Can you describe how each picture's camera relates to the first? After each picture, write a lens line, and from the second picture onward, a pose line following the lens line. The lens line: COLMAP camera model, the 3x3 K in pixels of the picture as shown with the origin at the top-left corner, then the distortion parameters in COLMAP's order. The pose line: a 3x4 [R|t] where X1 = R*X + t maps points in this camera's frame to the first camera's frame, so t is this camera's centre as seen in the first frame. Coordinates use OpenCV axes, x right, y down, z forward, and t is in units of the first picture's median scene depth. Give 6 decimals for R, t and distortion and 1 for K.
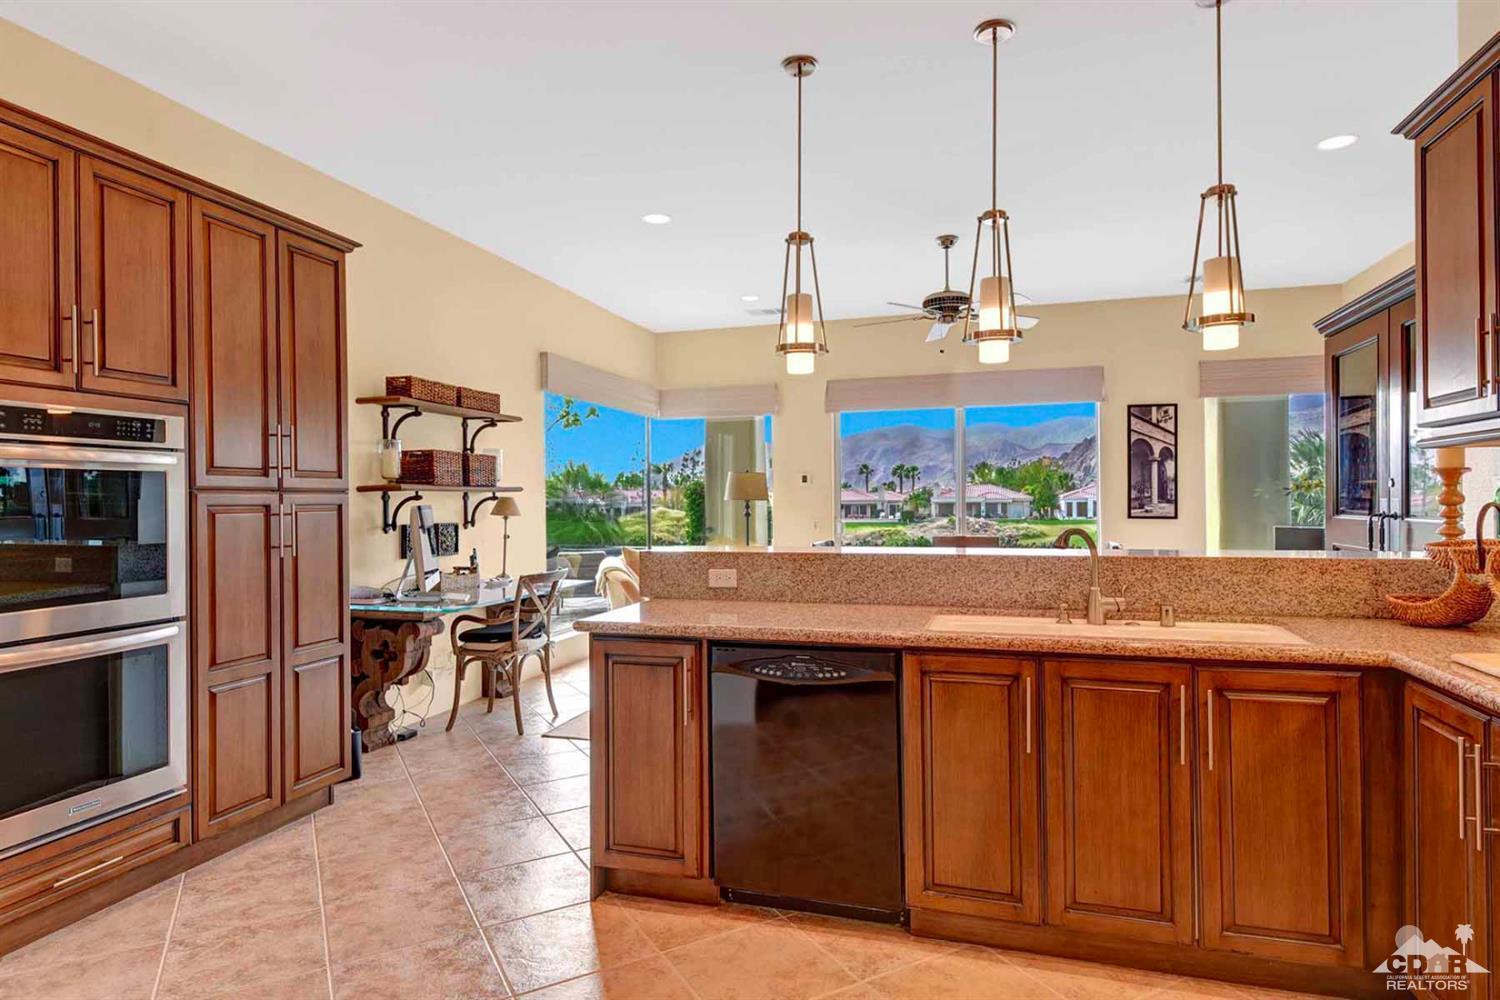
lens RADIAL K [[839.8, 0, 750.0], [0, 839.8, 500.0], [0, 0, 1]] dist [0.017773, -0.033151]
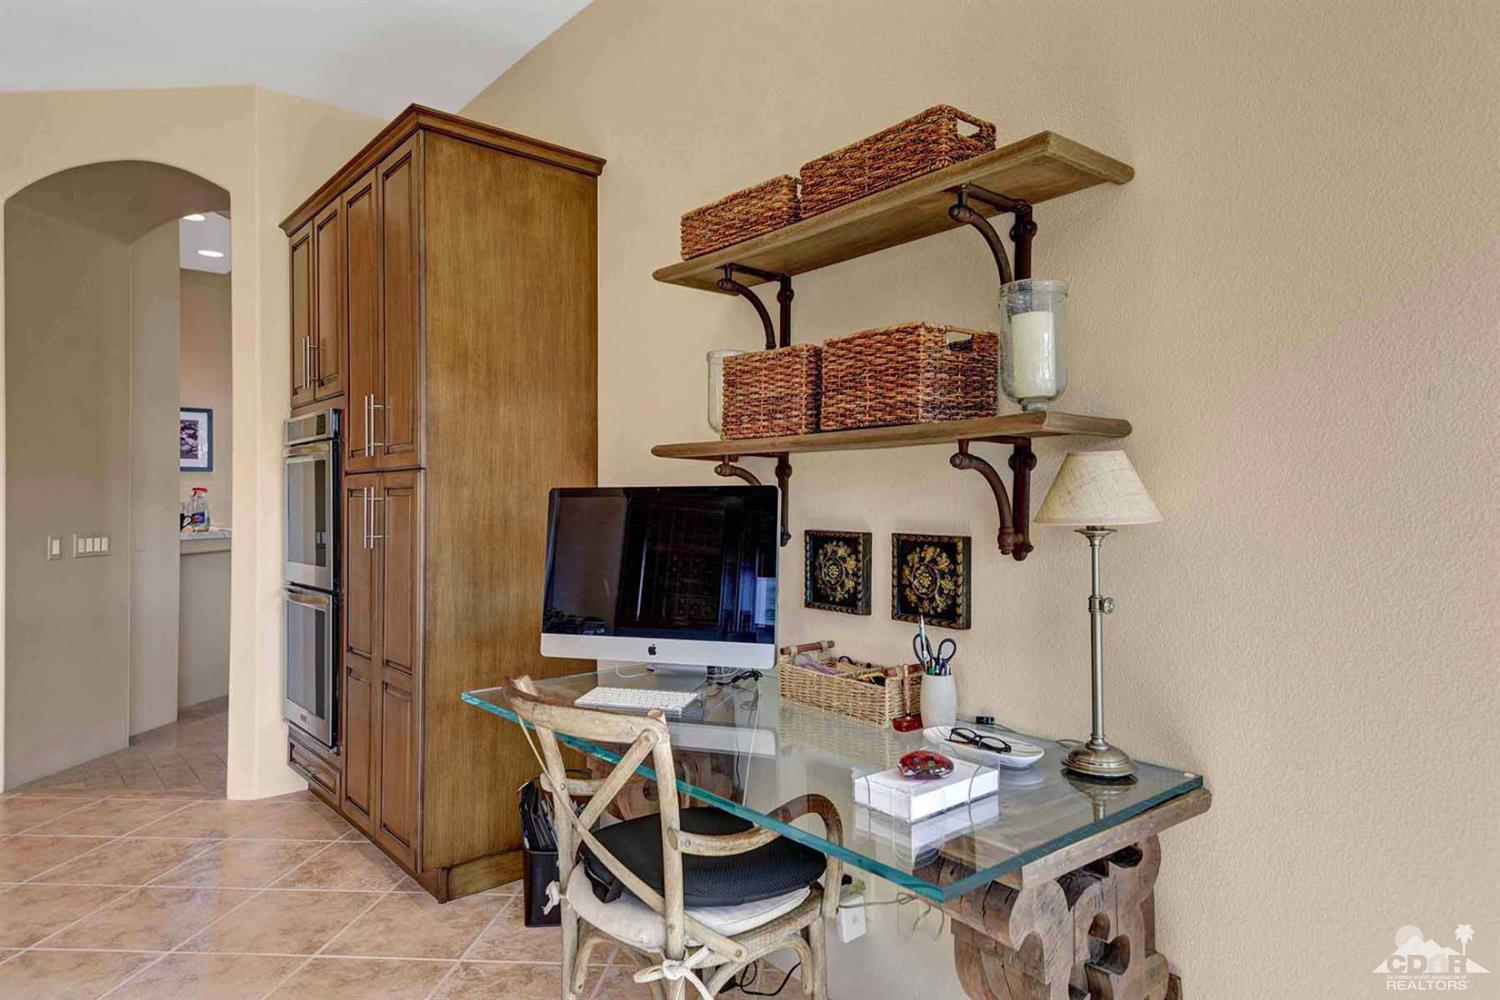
lens RADIAL K [[905.9, 0, 757.5], [0, 905.9, 498.8], [0, 0, 1]] dist [0.048495, -0.019974]
pose [[-0.548069, 0.007480, -0.836400, 0.009703], [0.005657, 0.999970, 0.005237, 0.015964], [0.836414, -0.001861, -0.548095, 1.941659]]
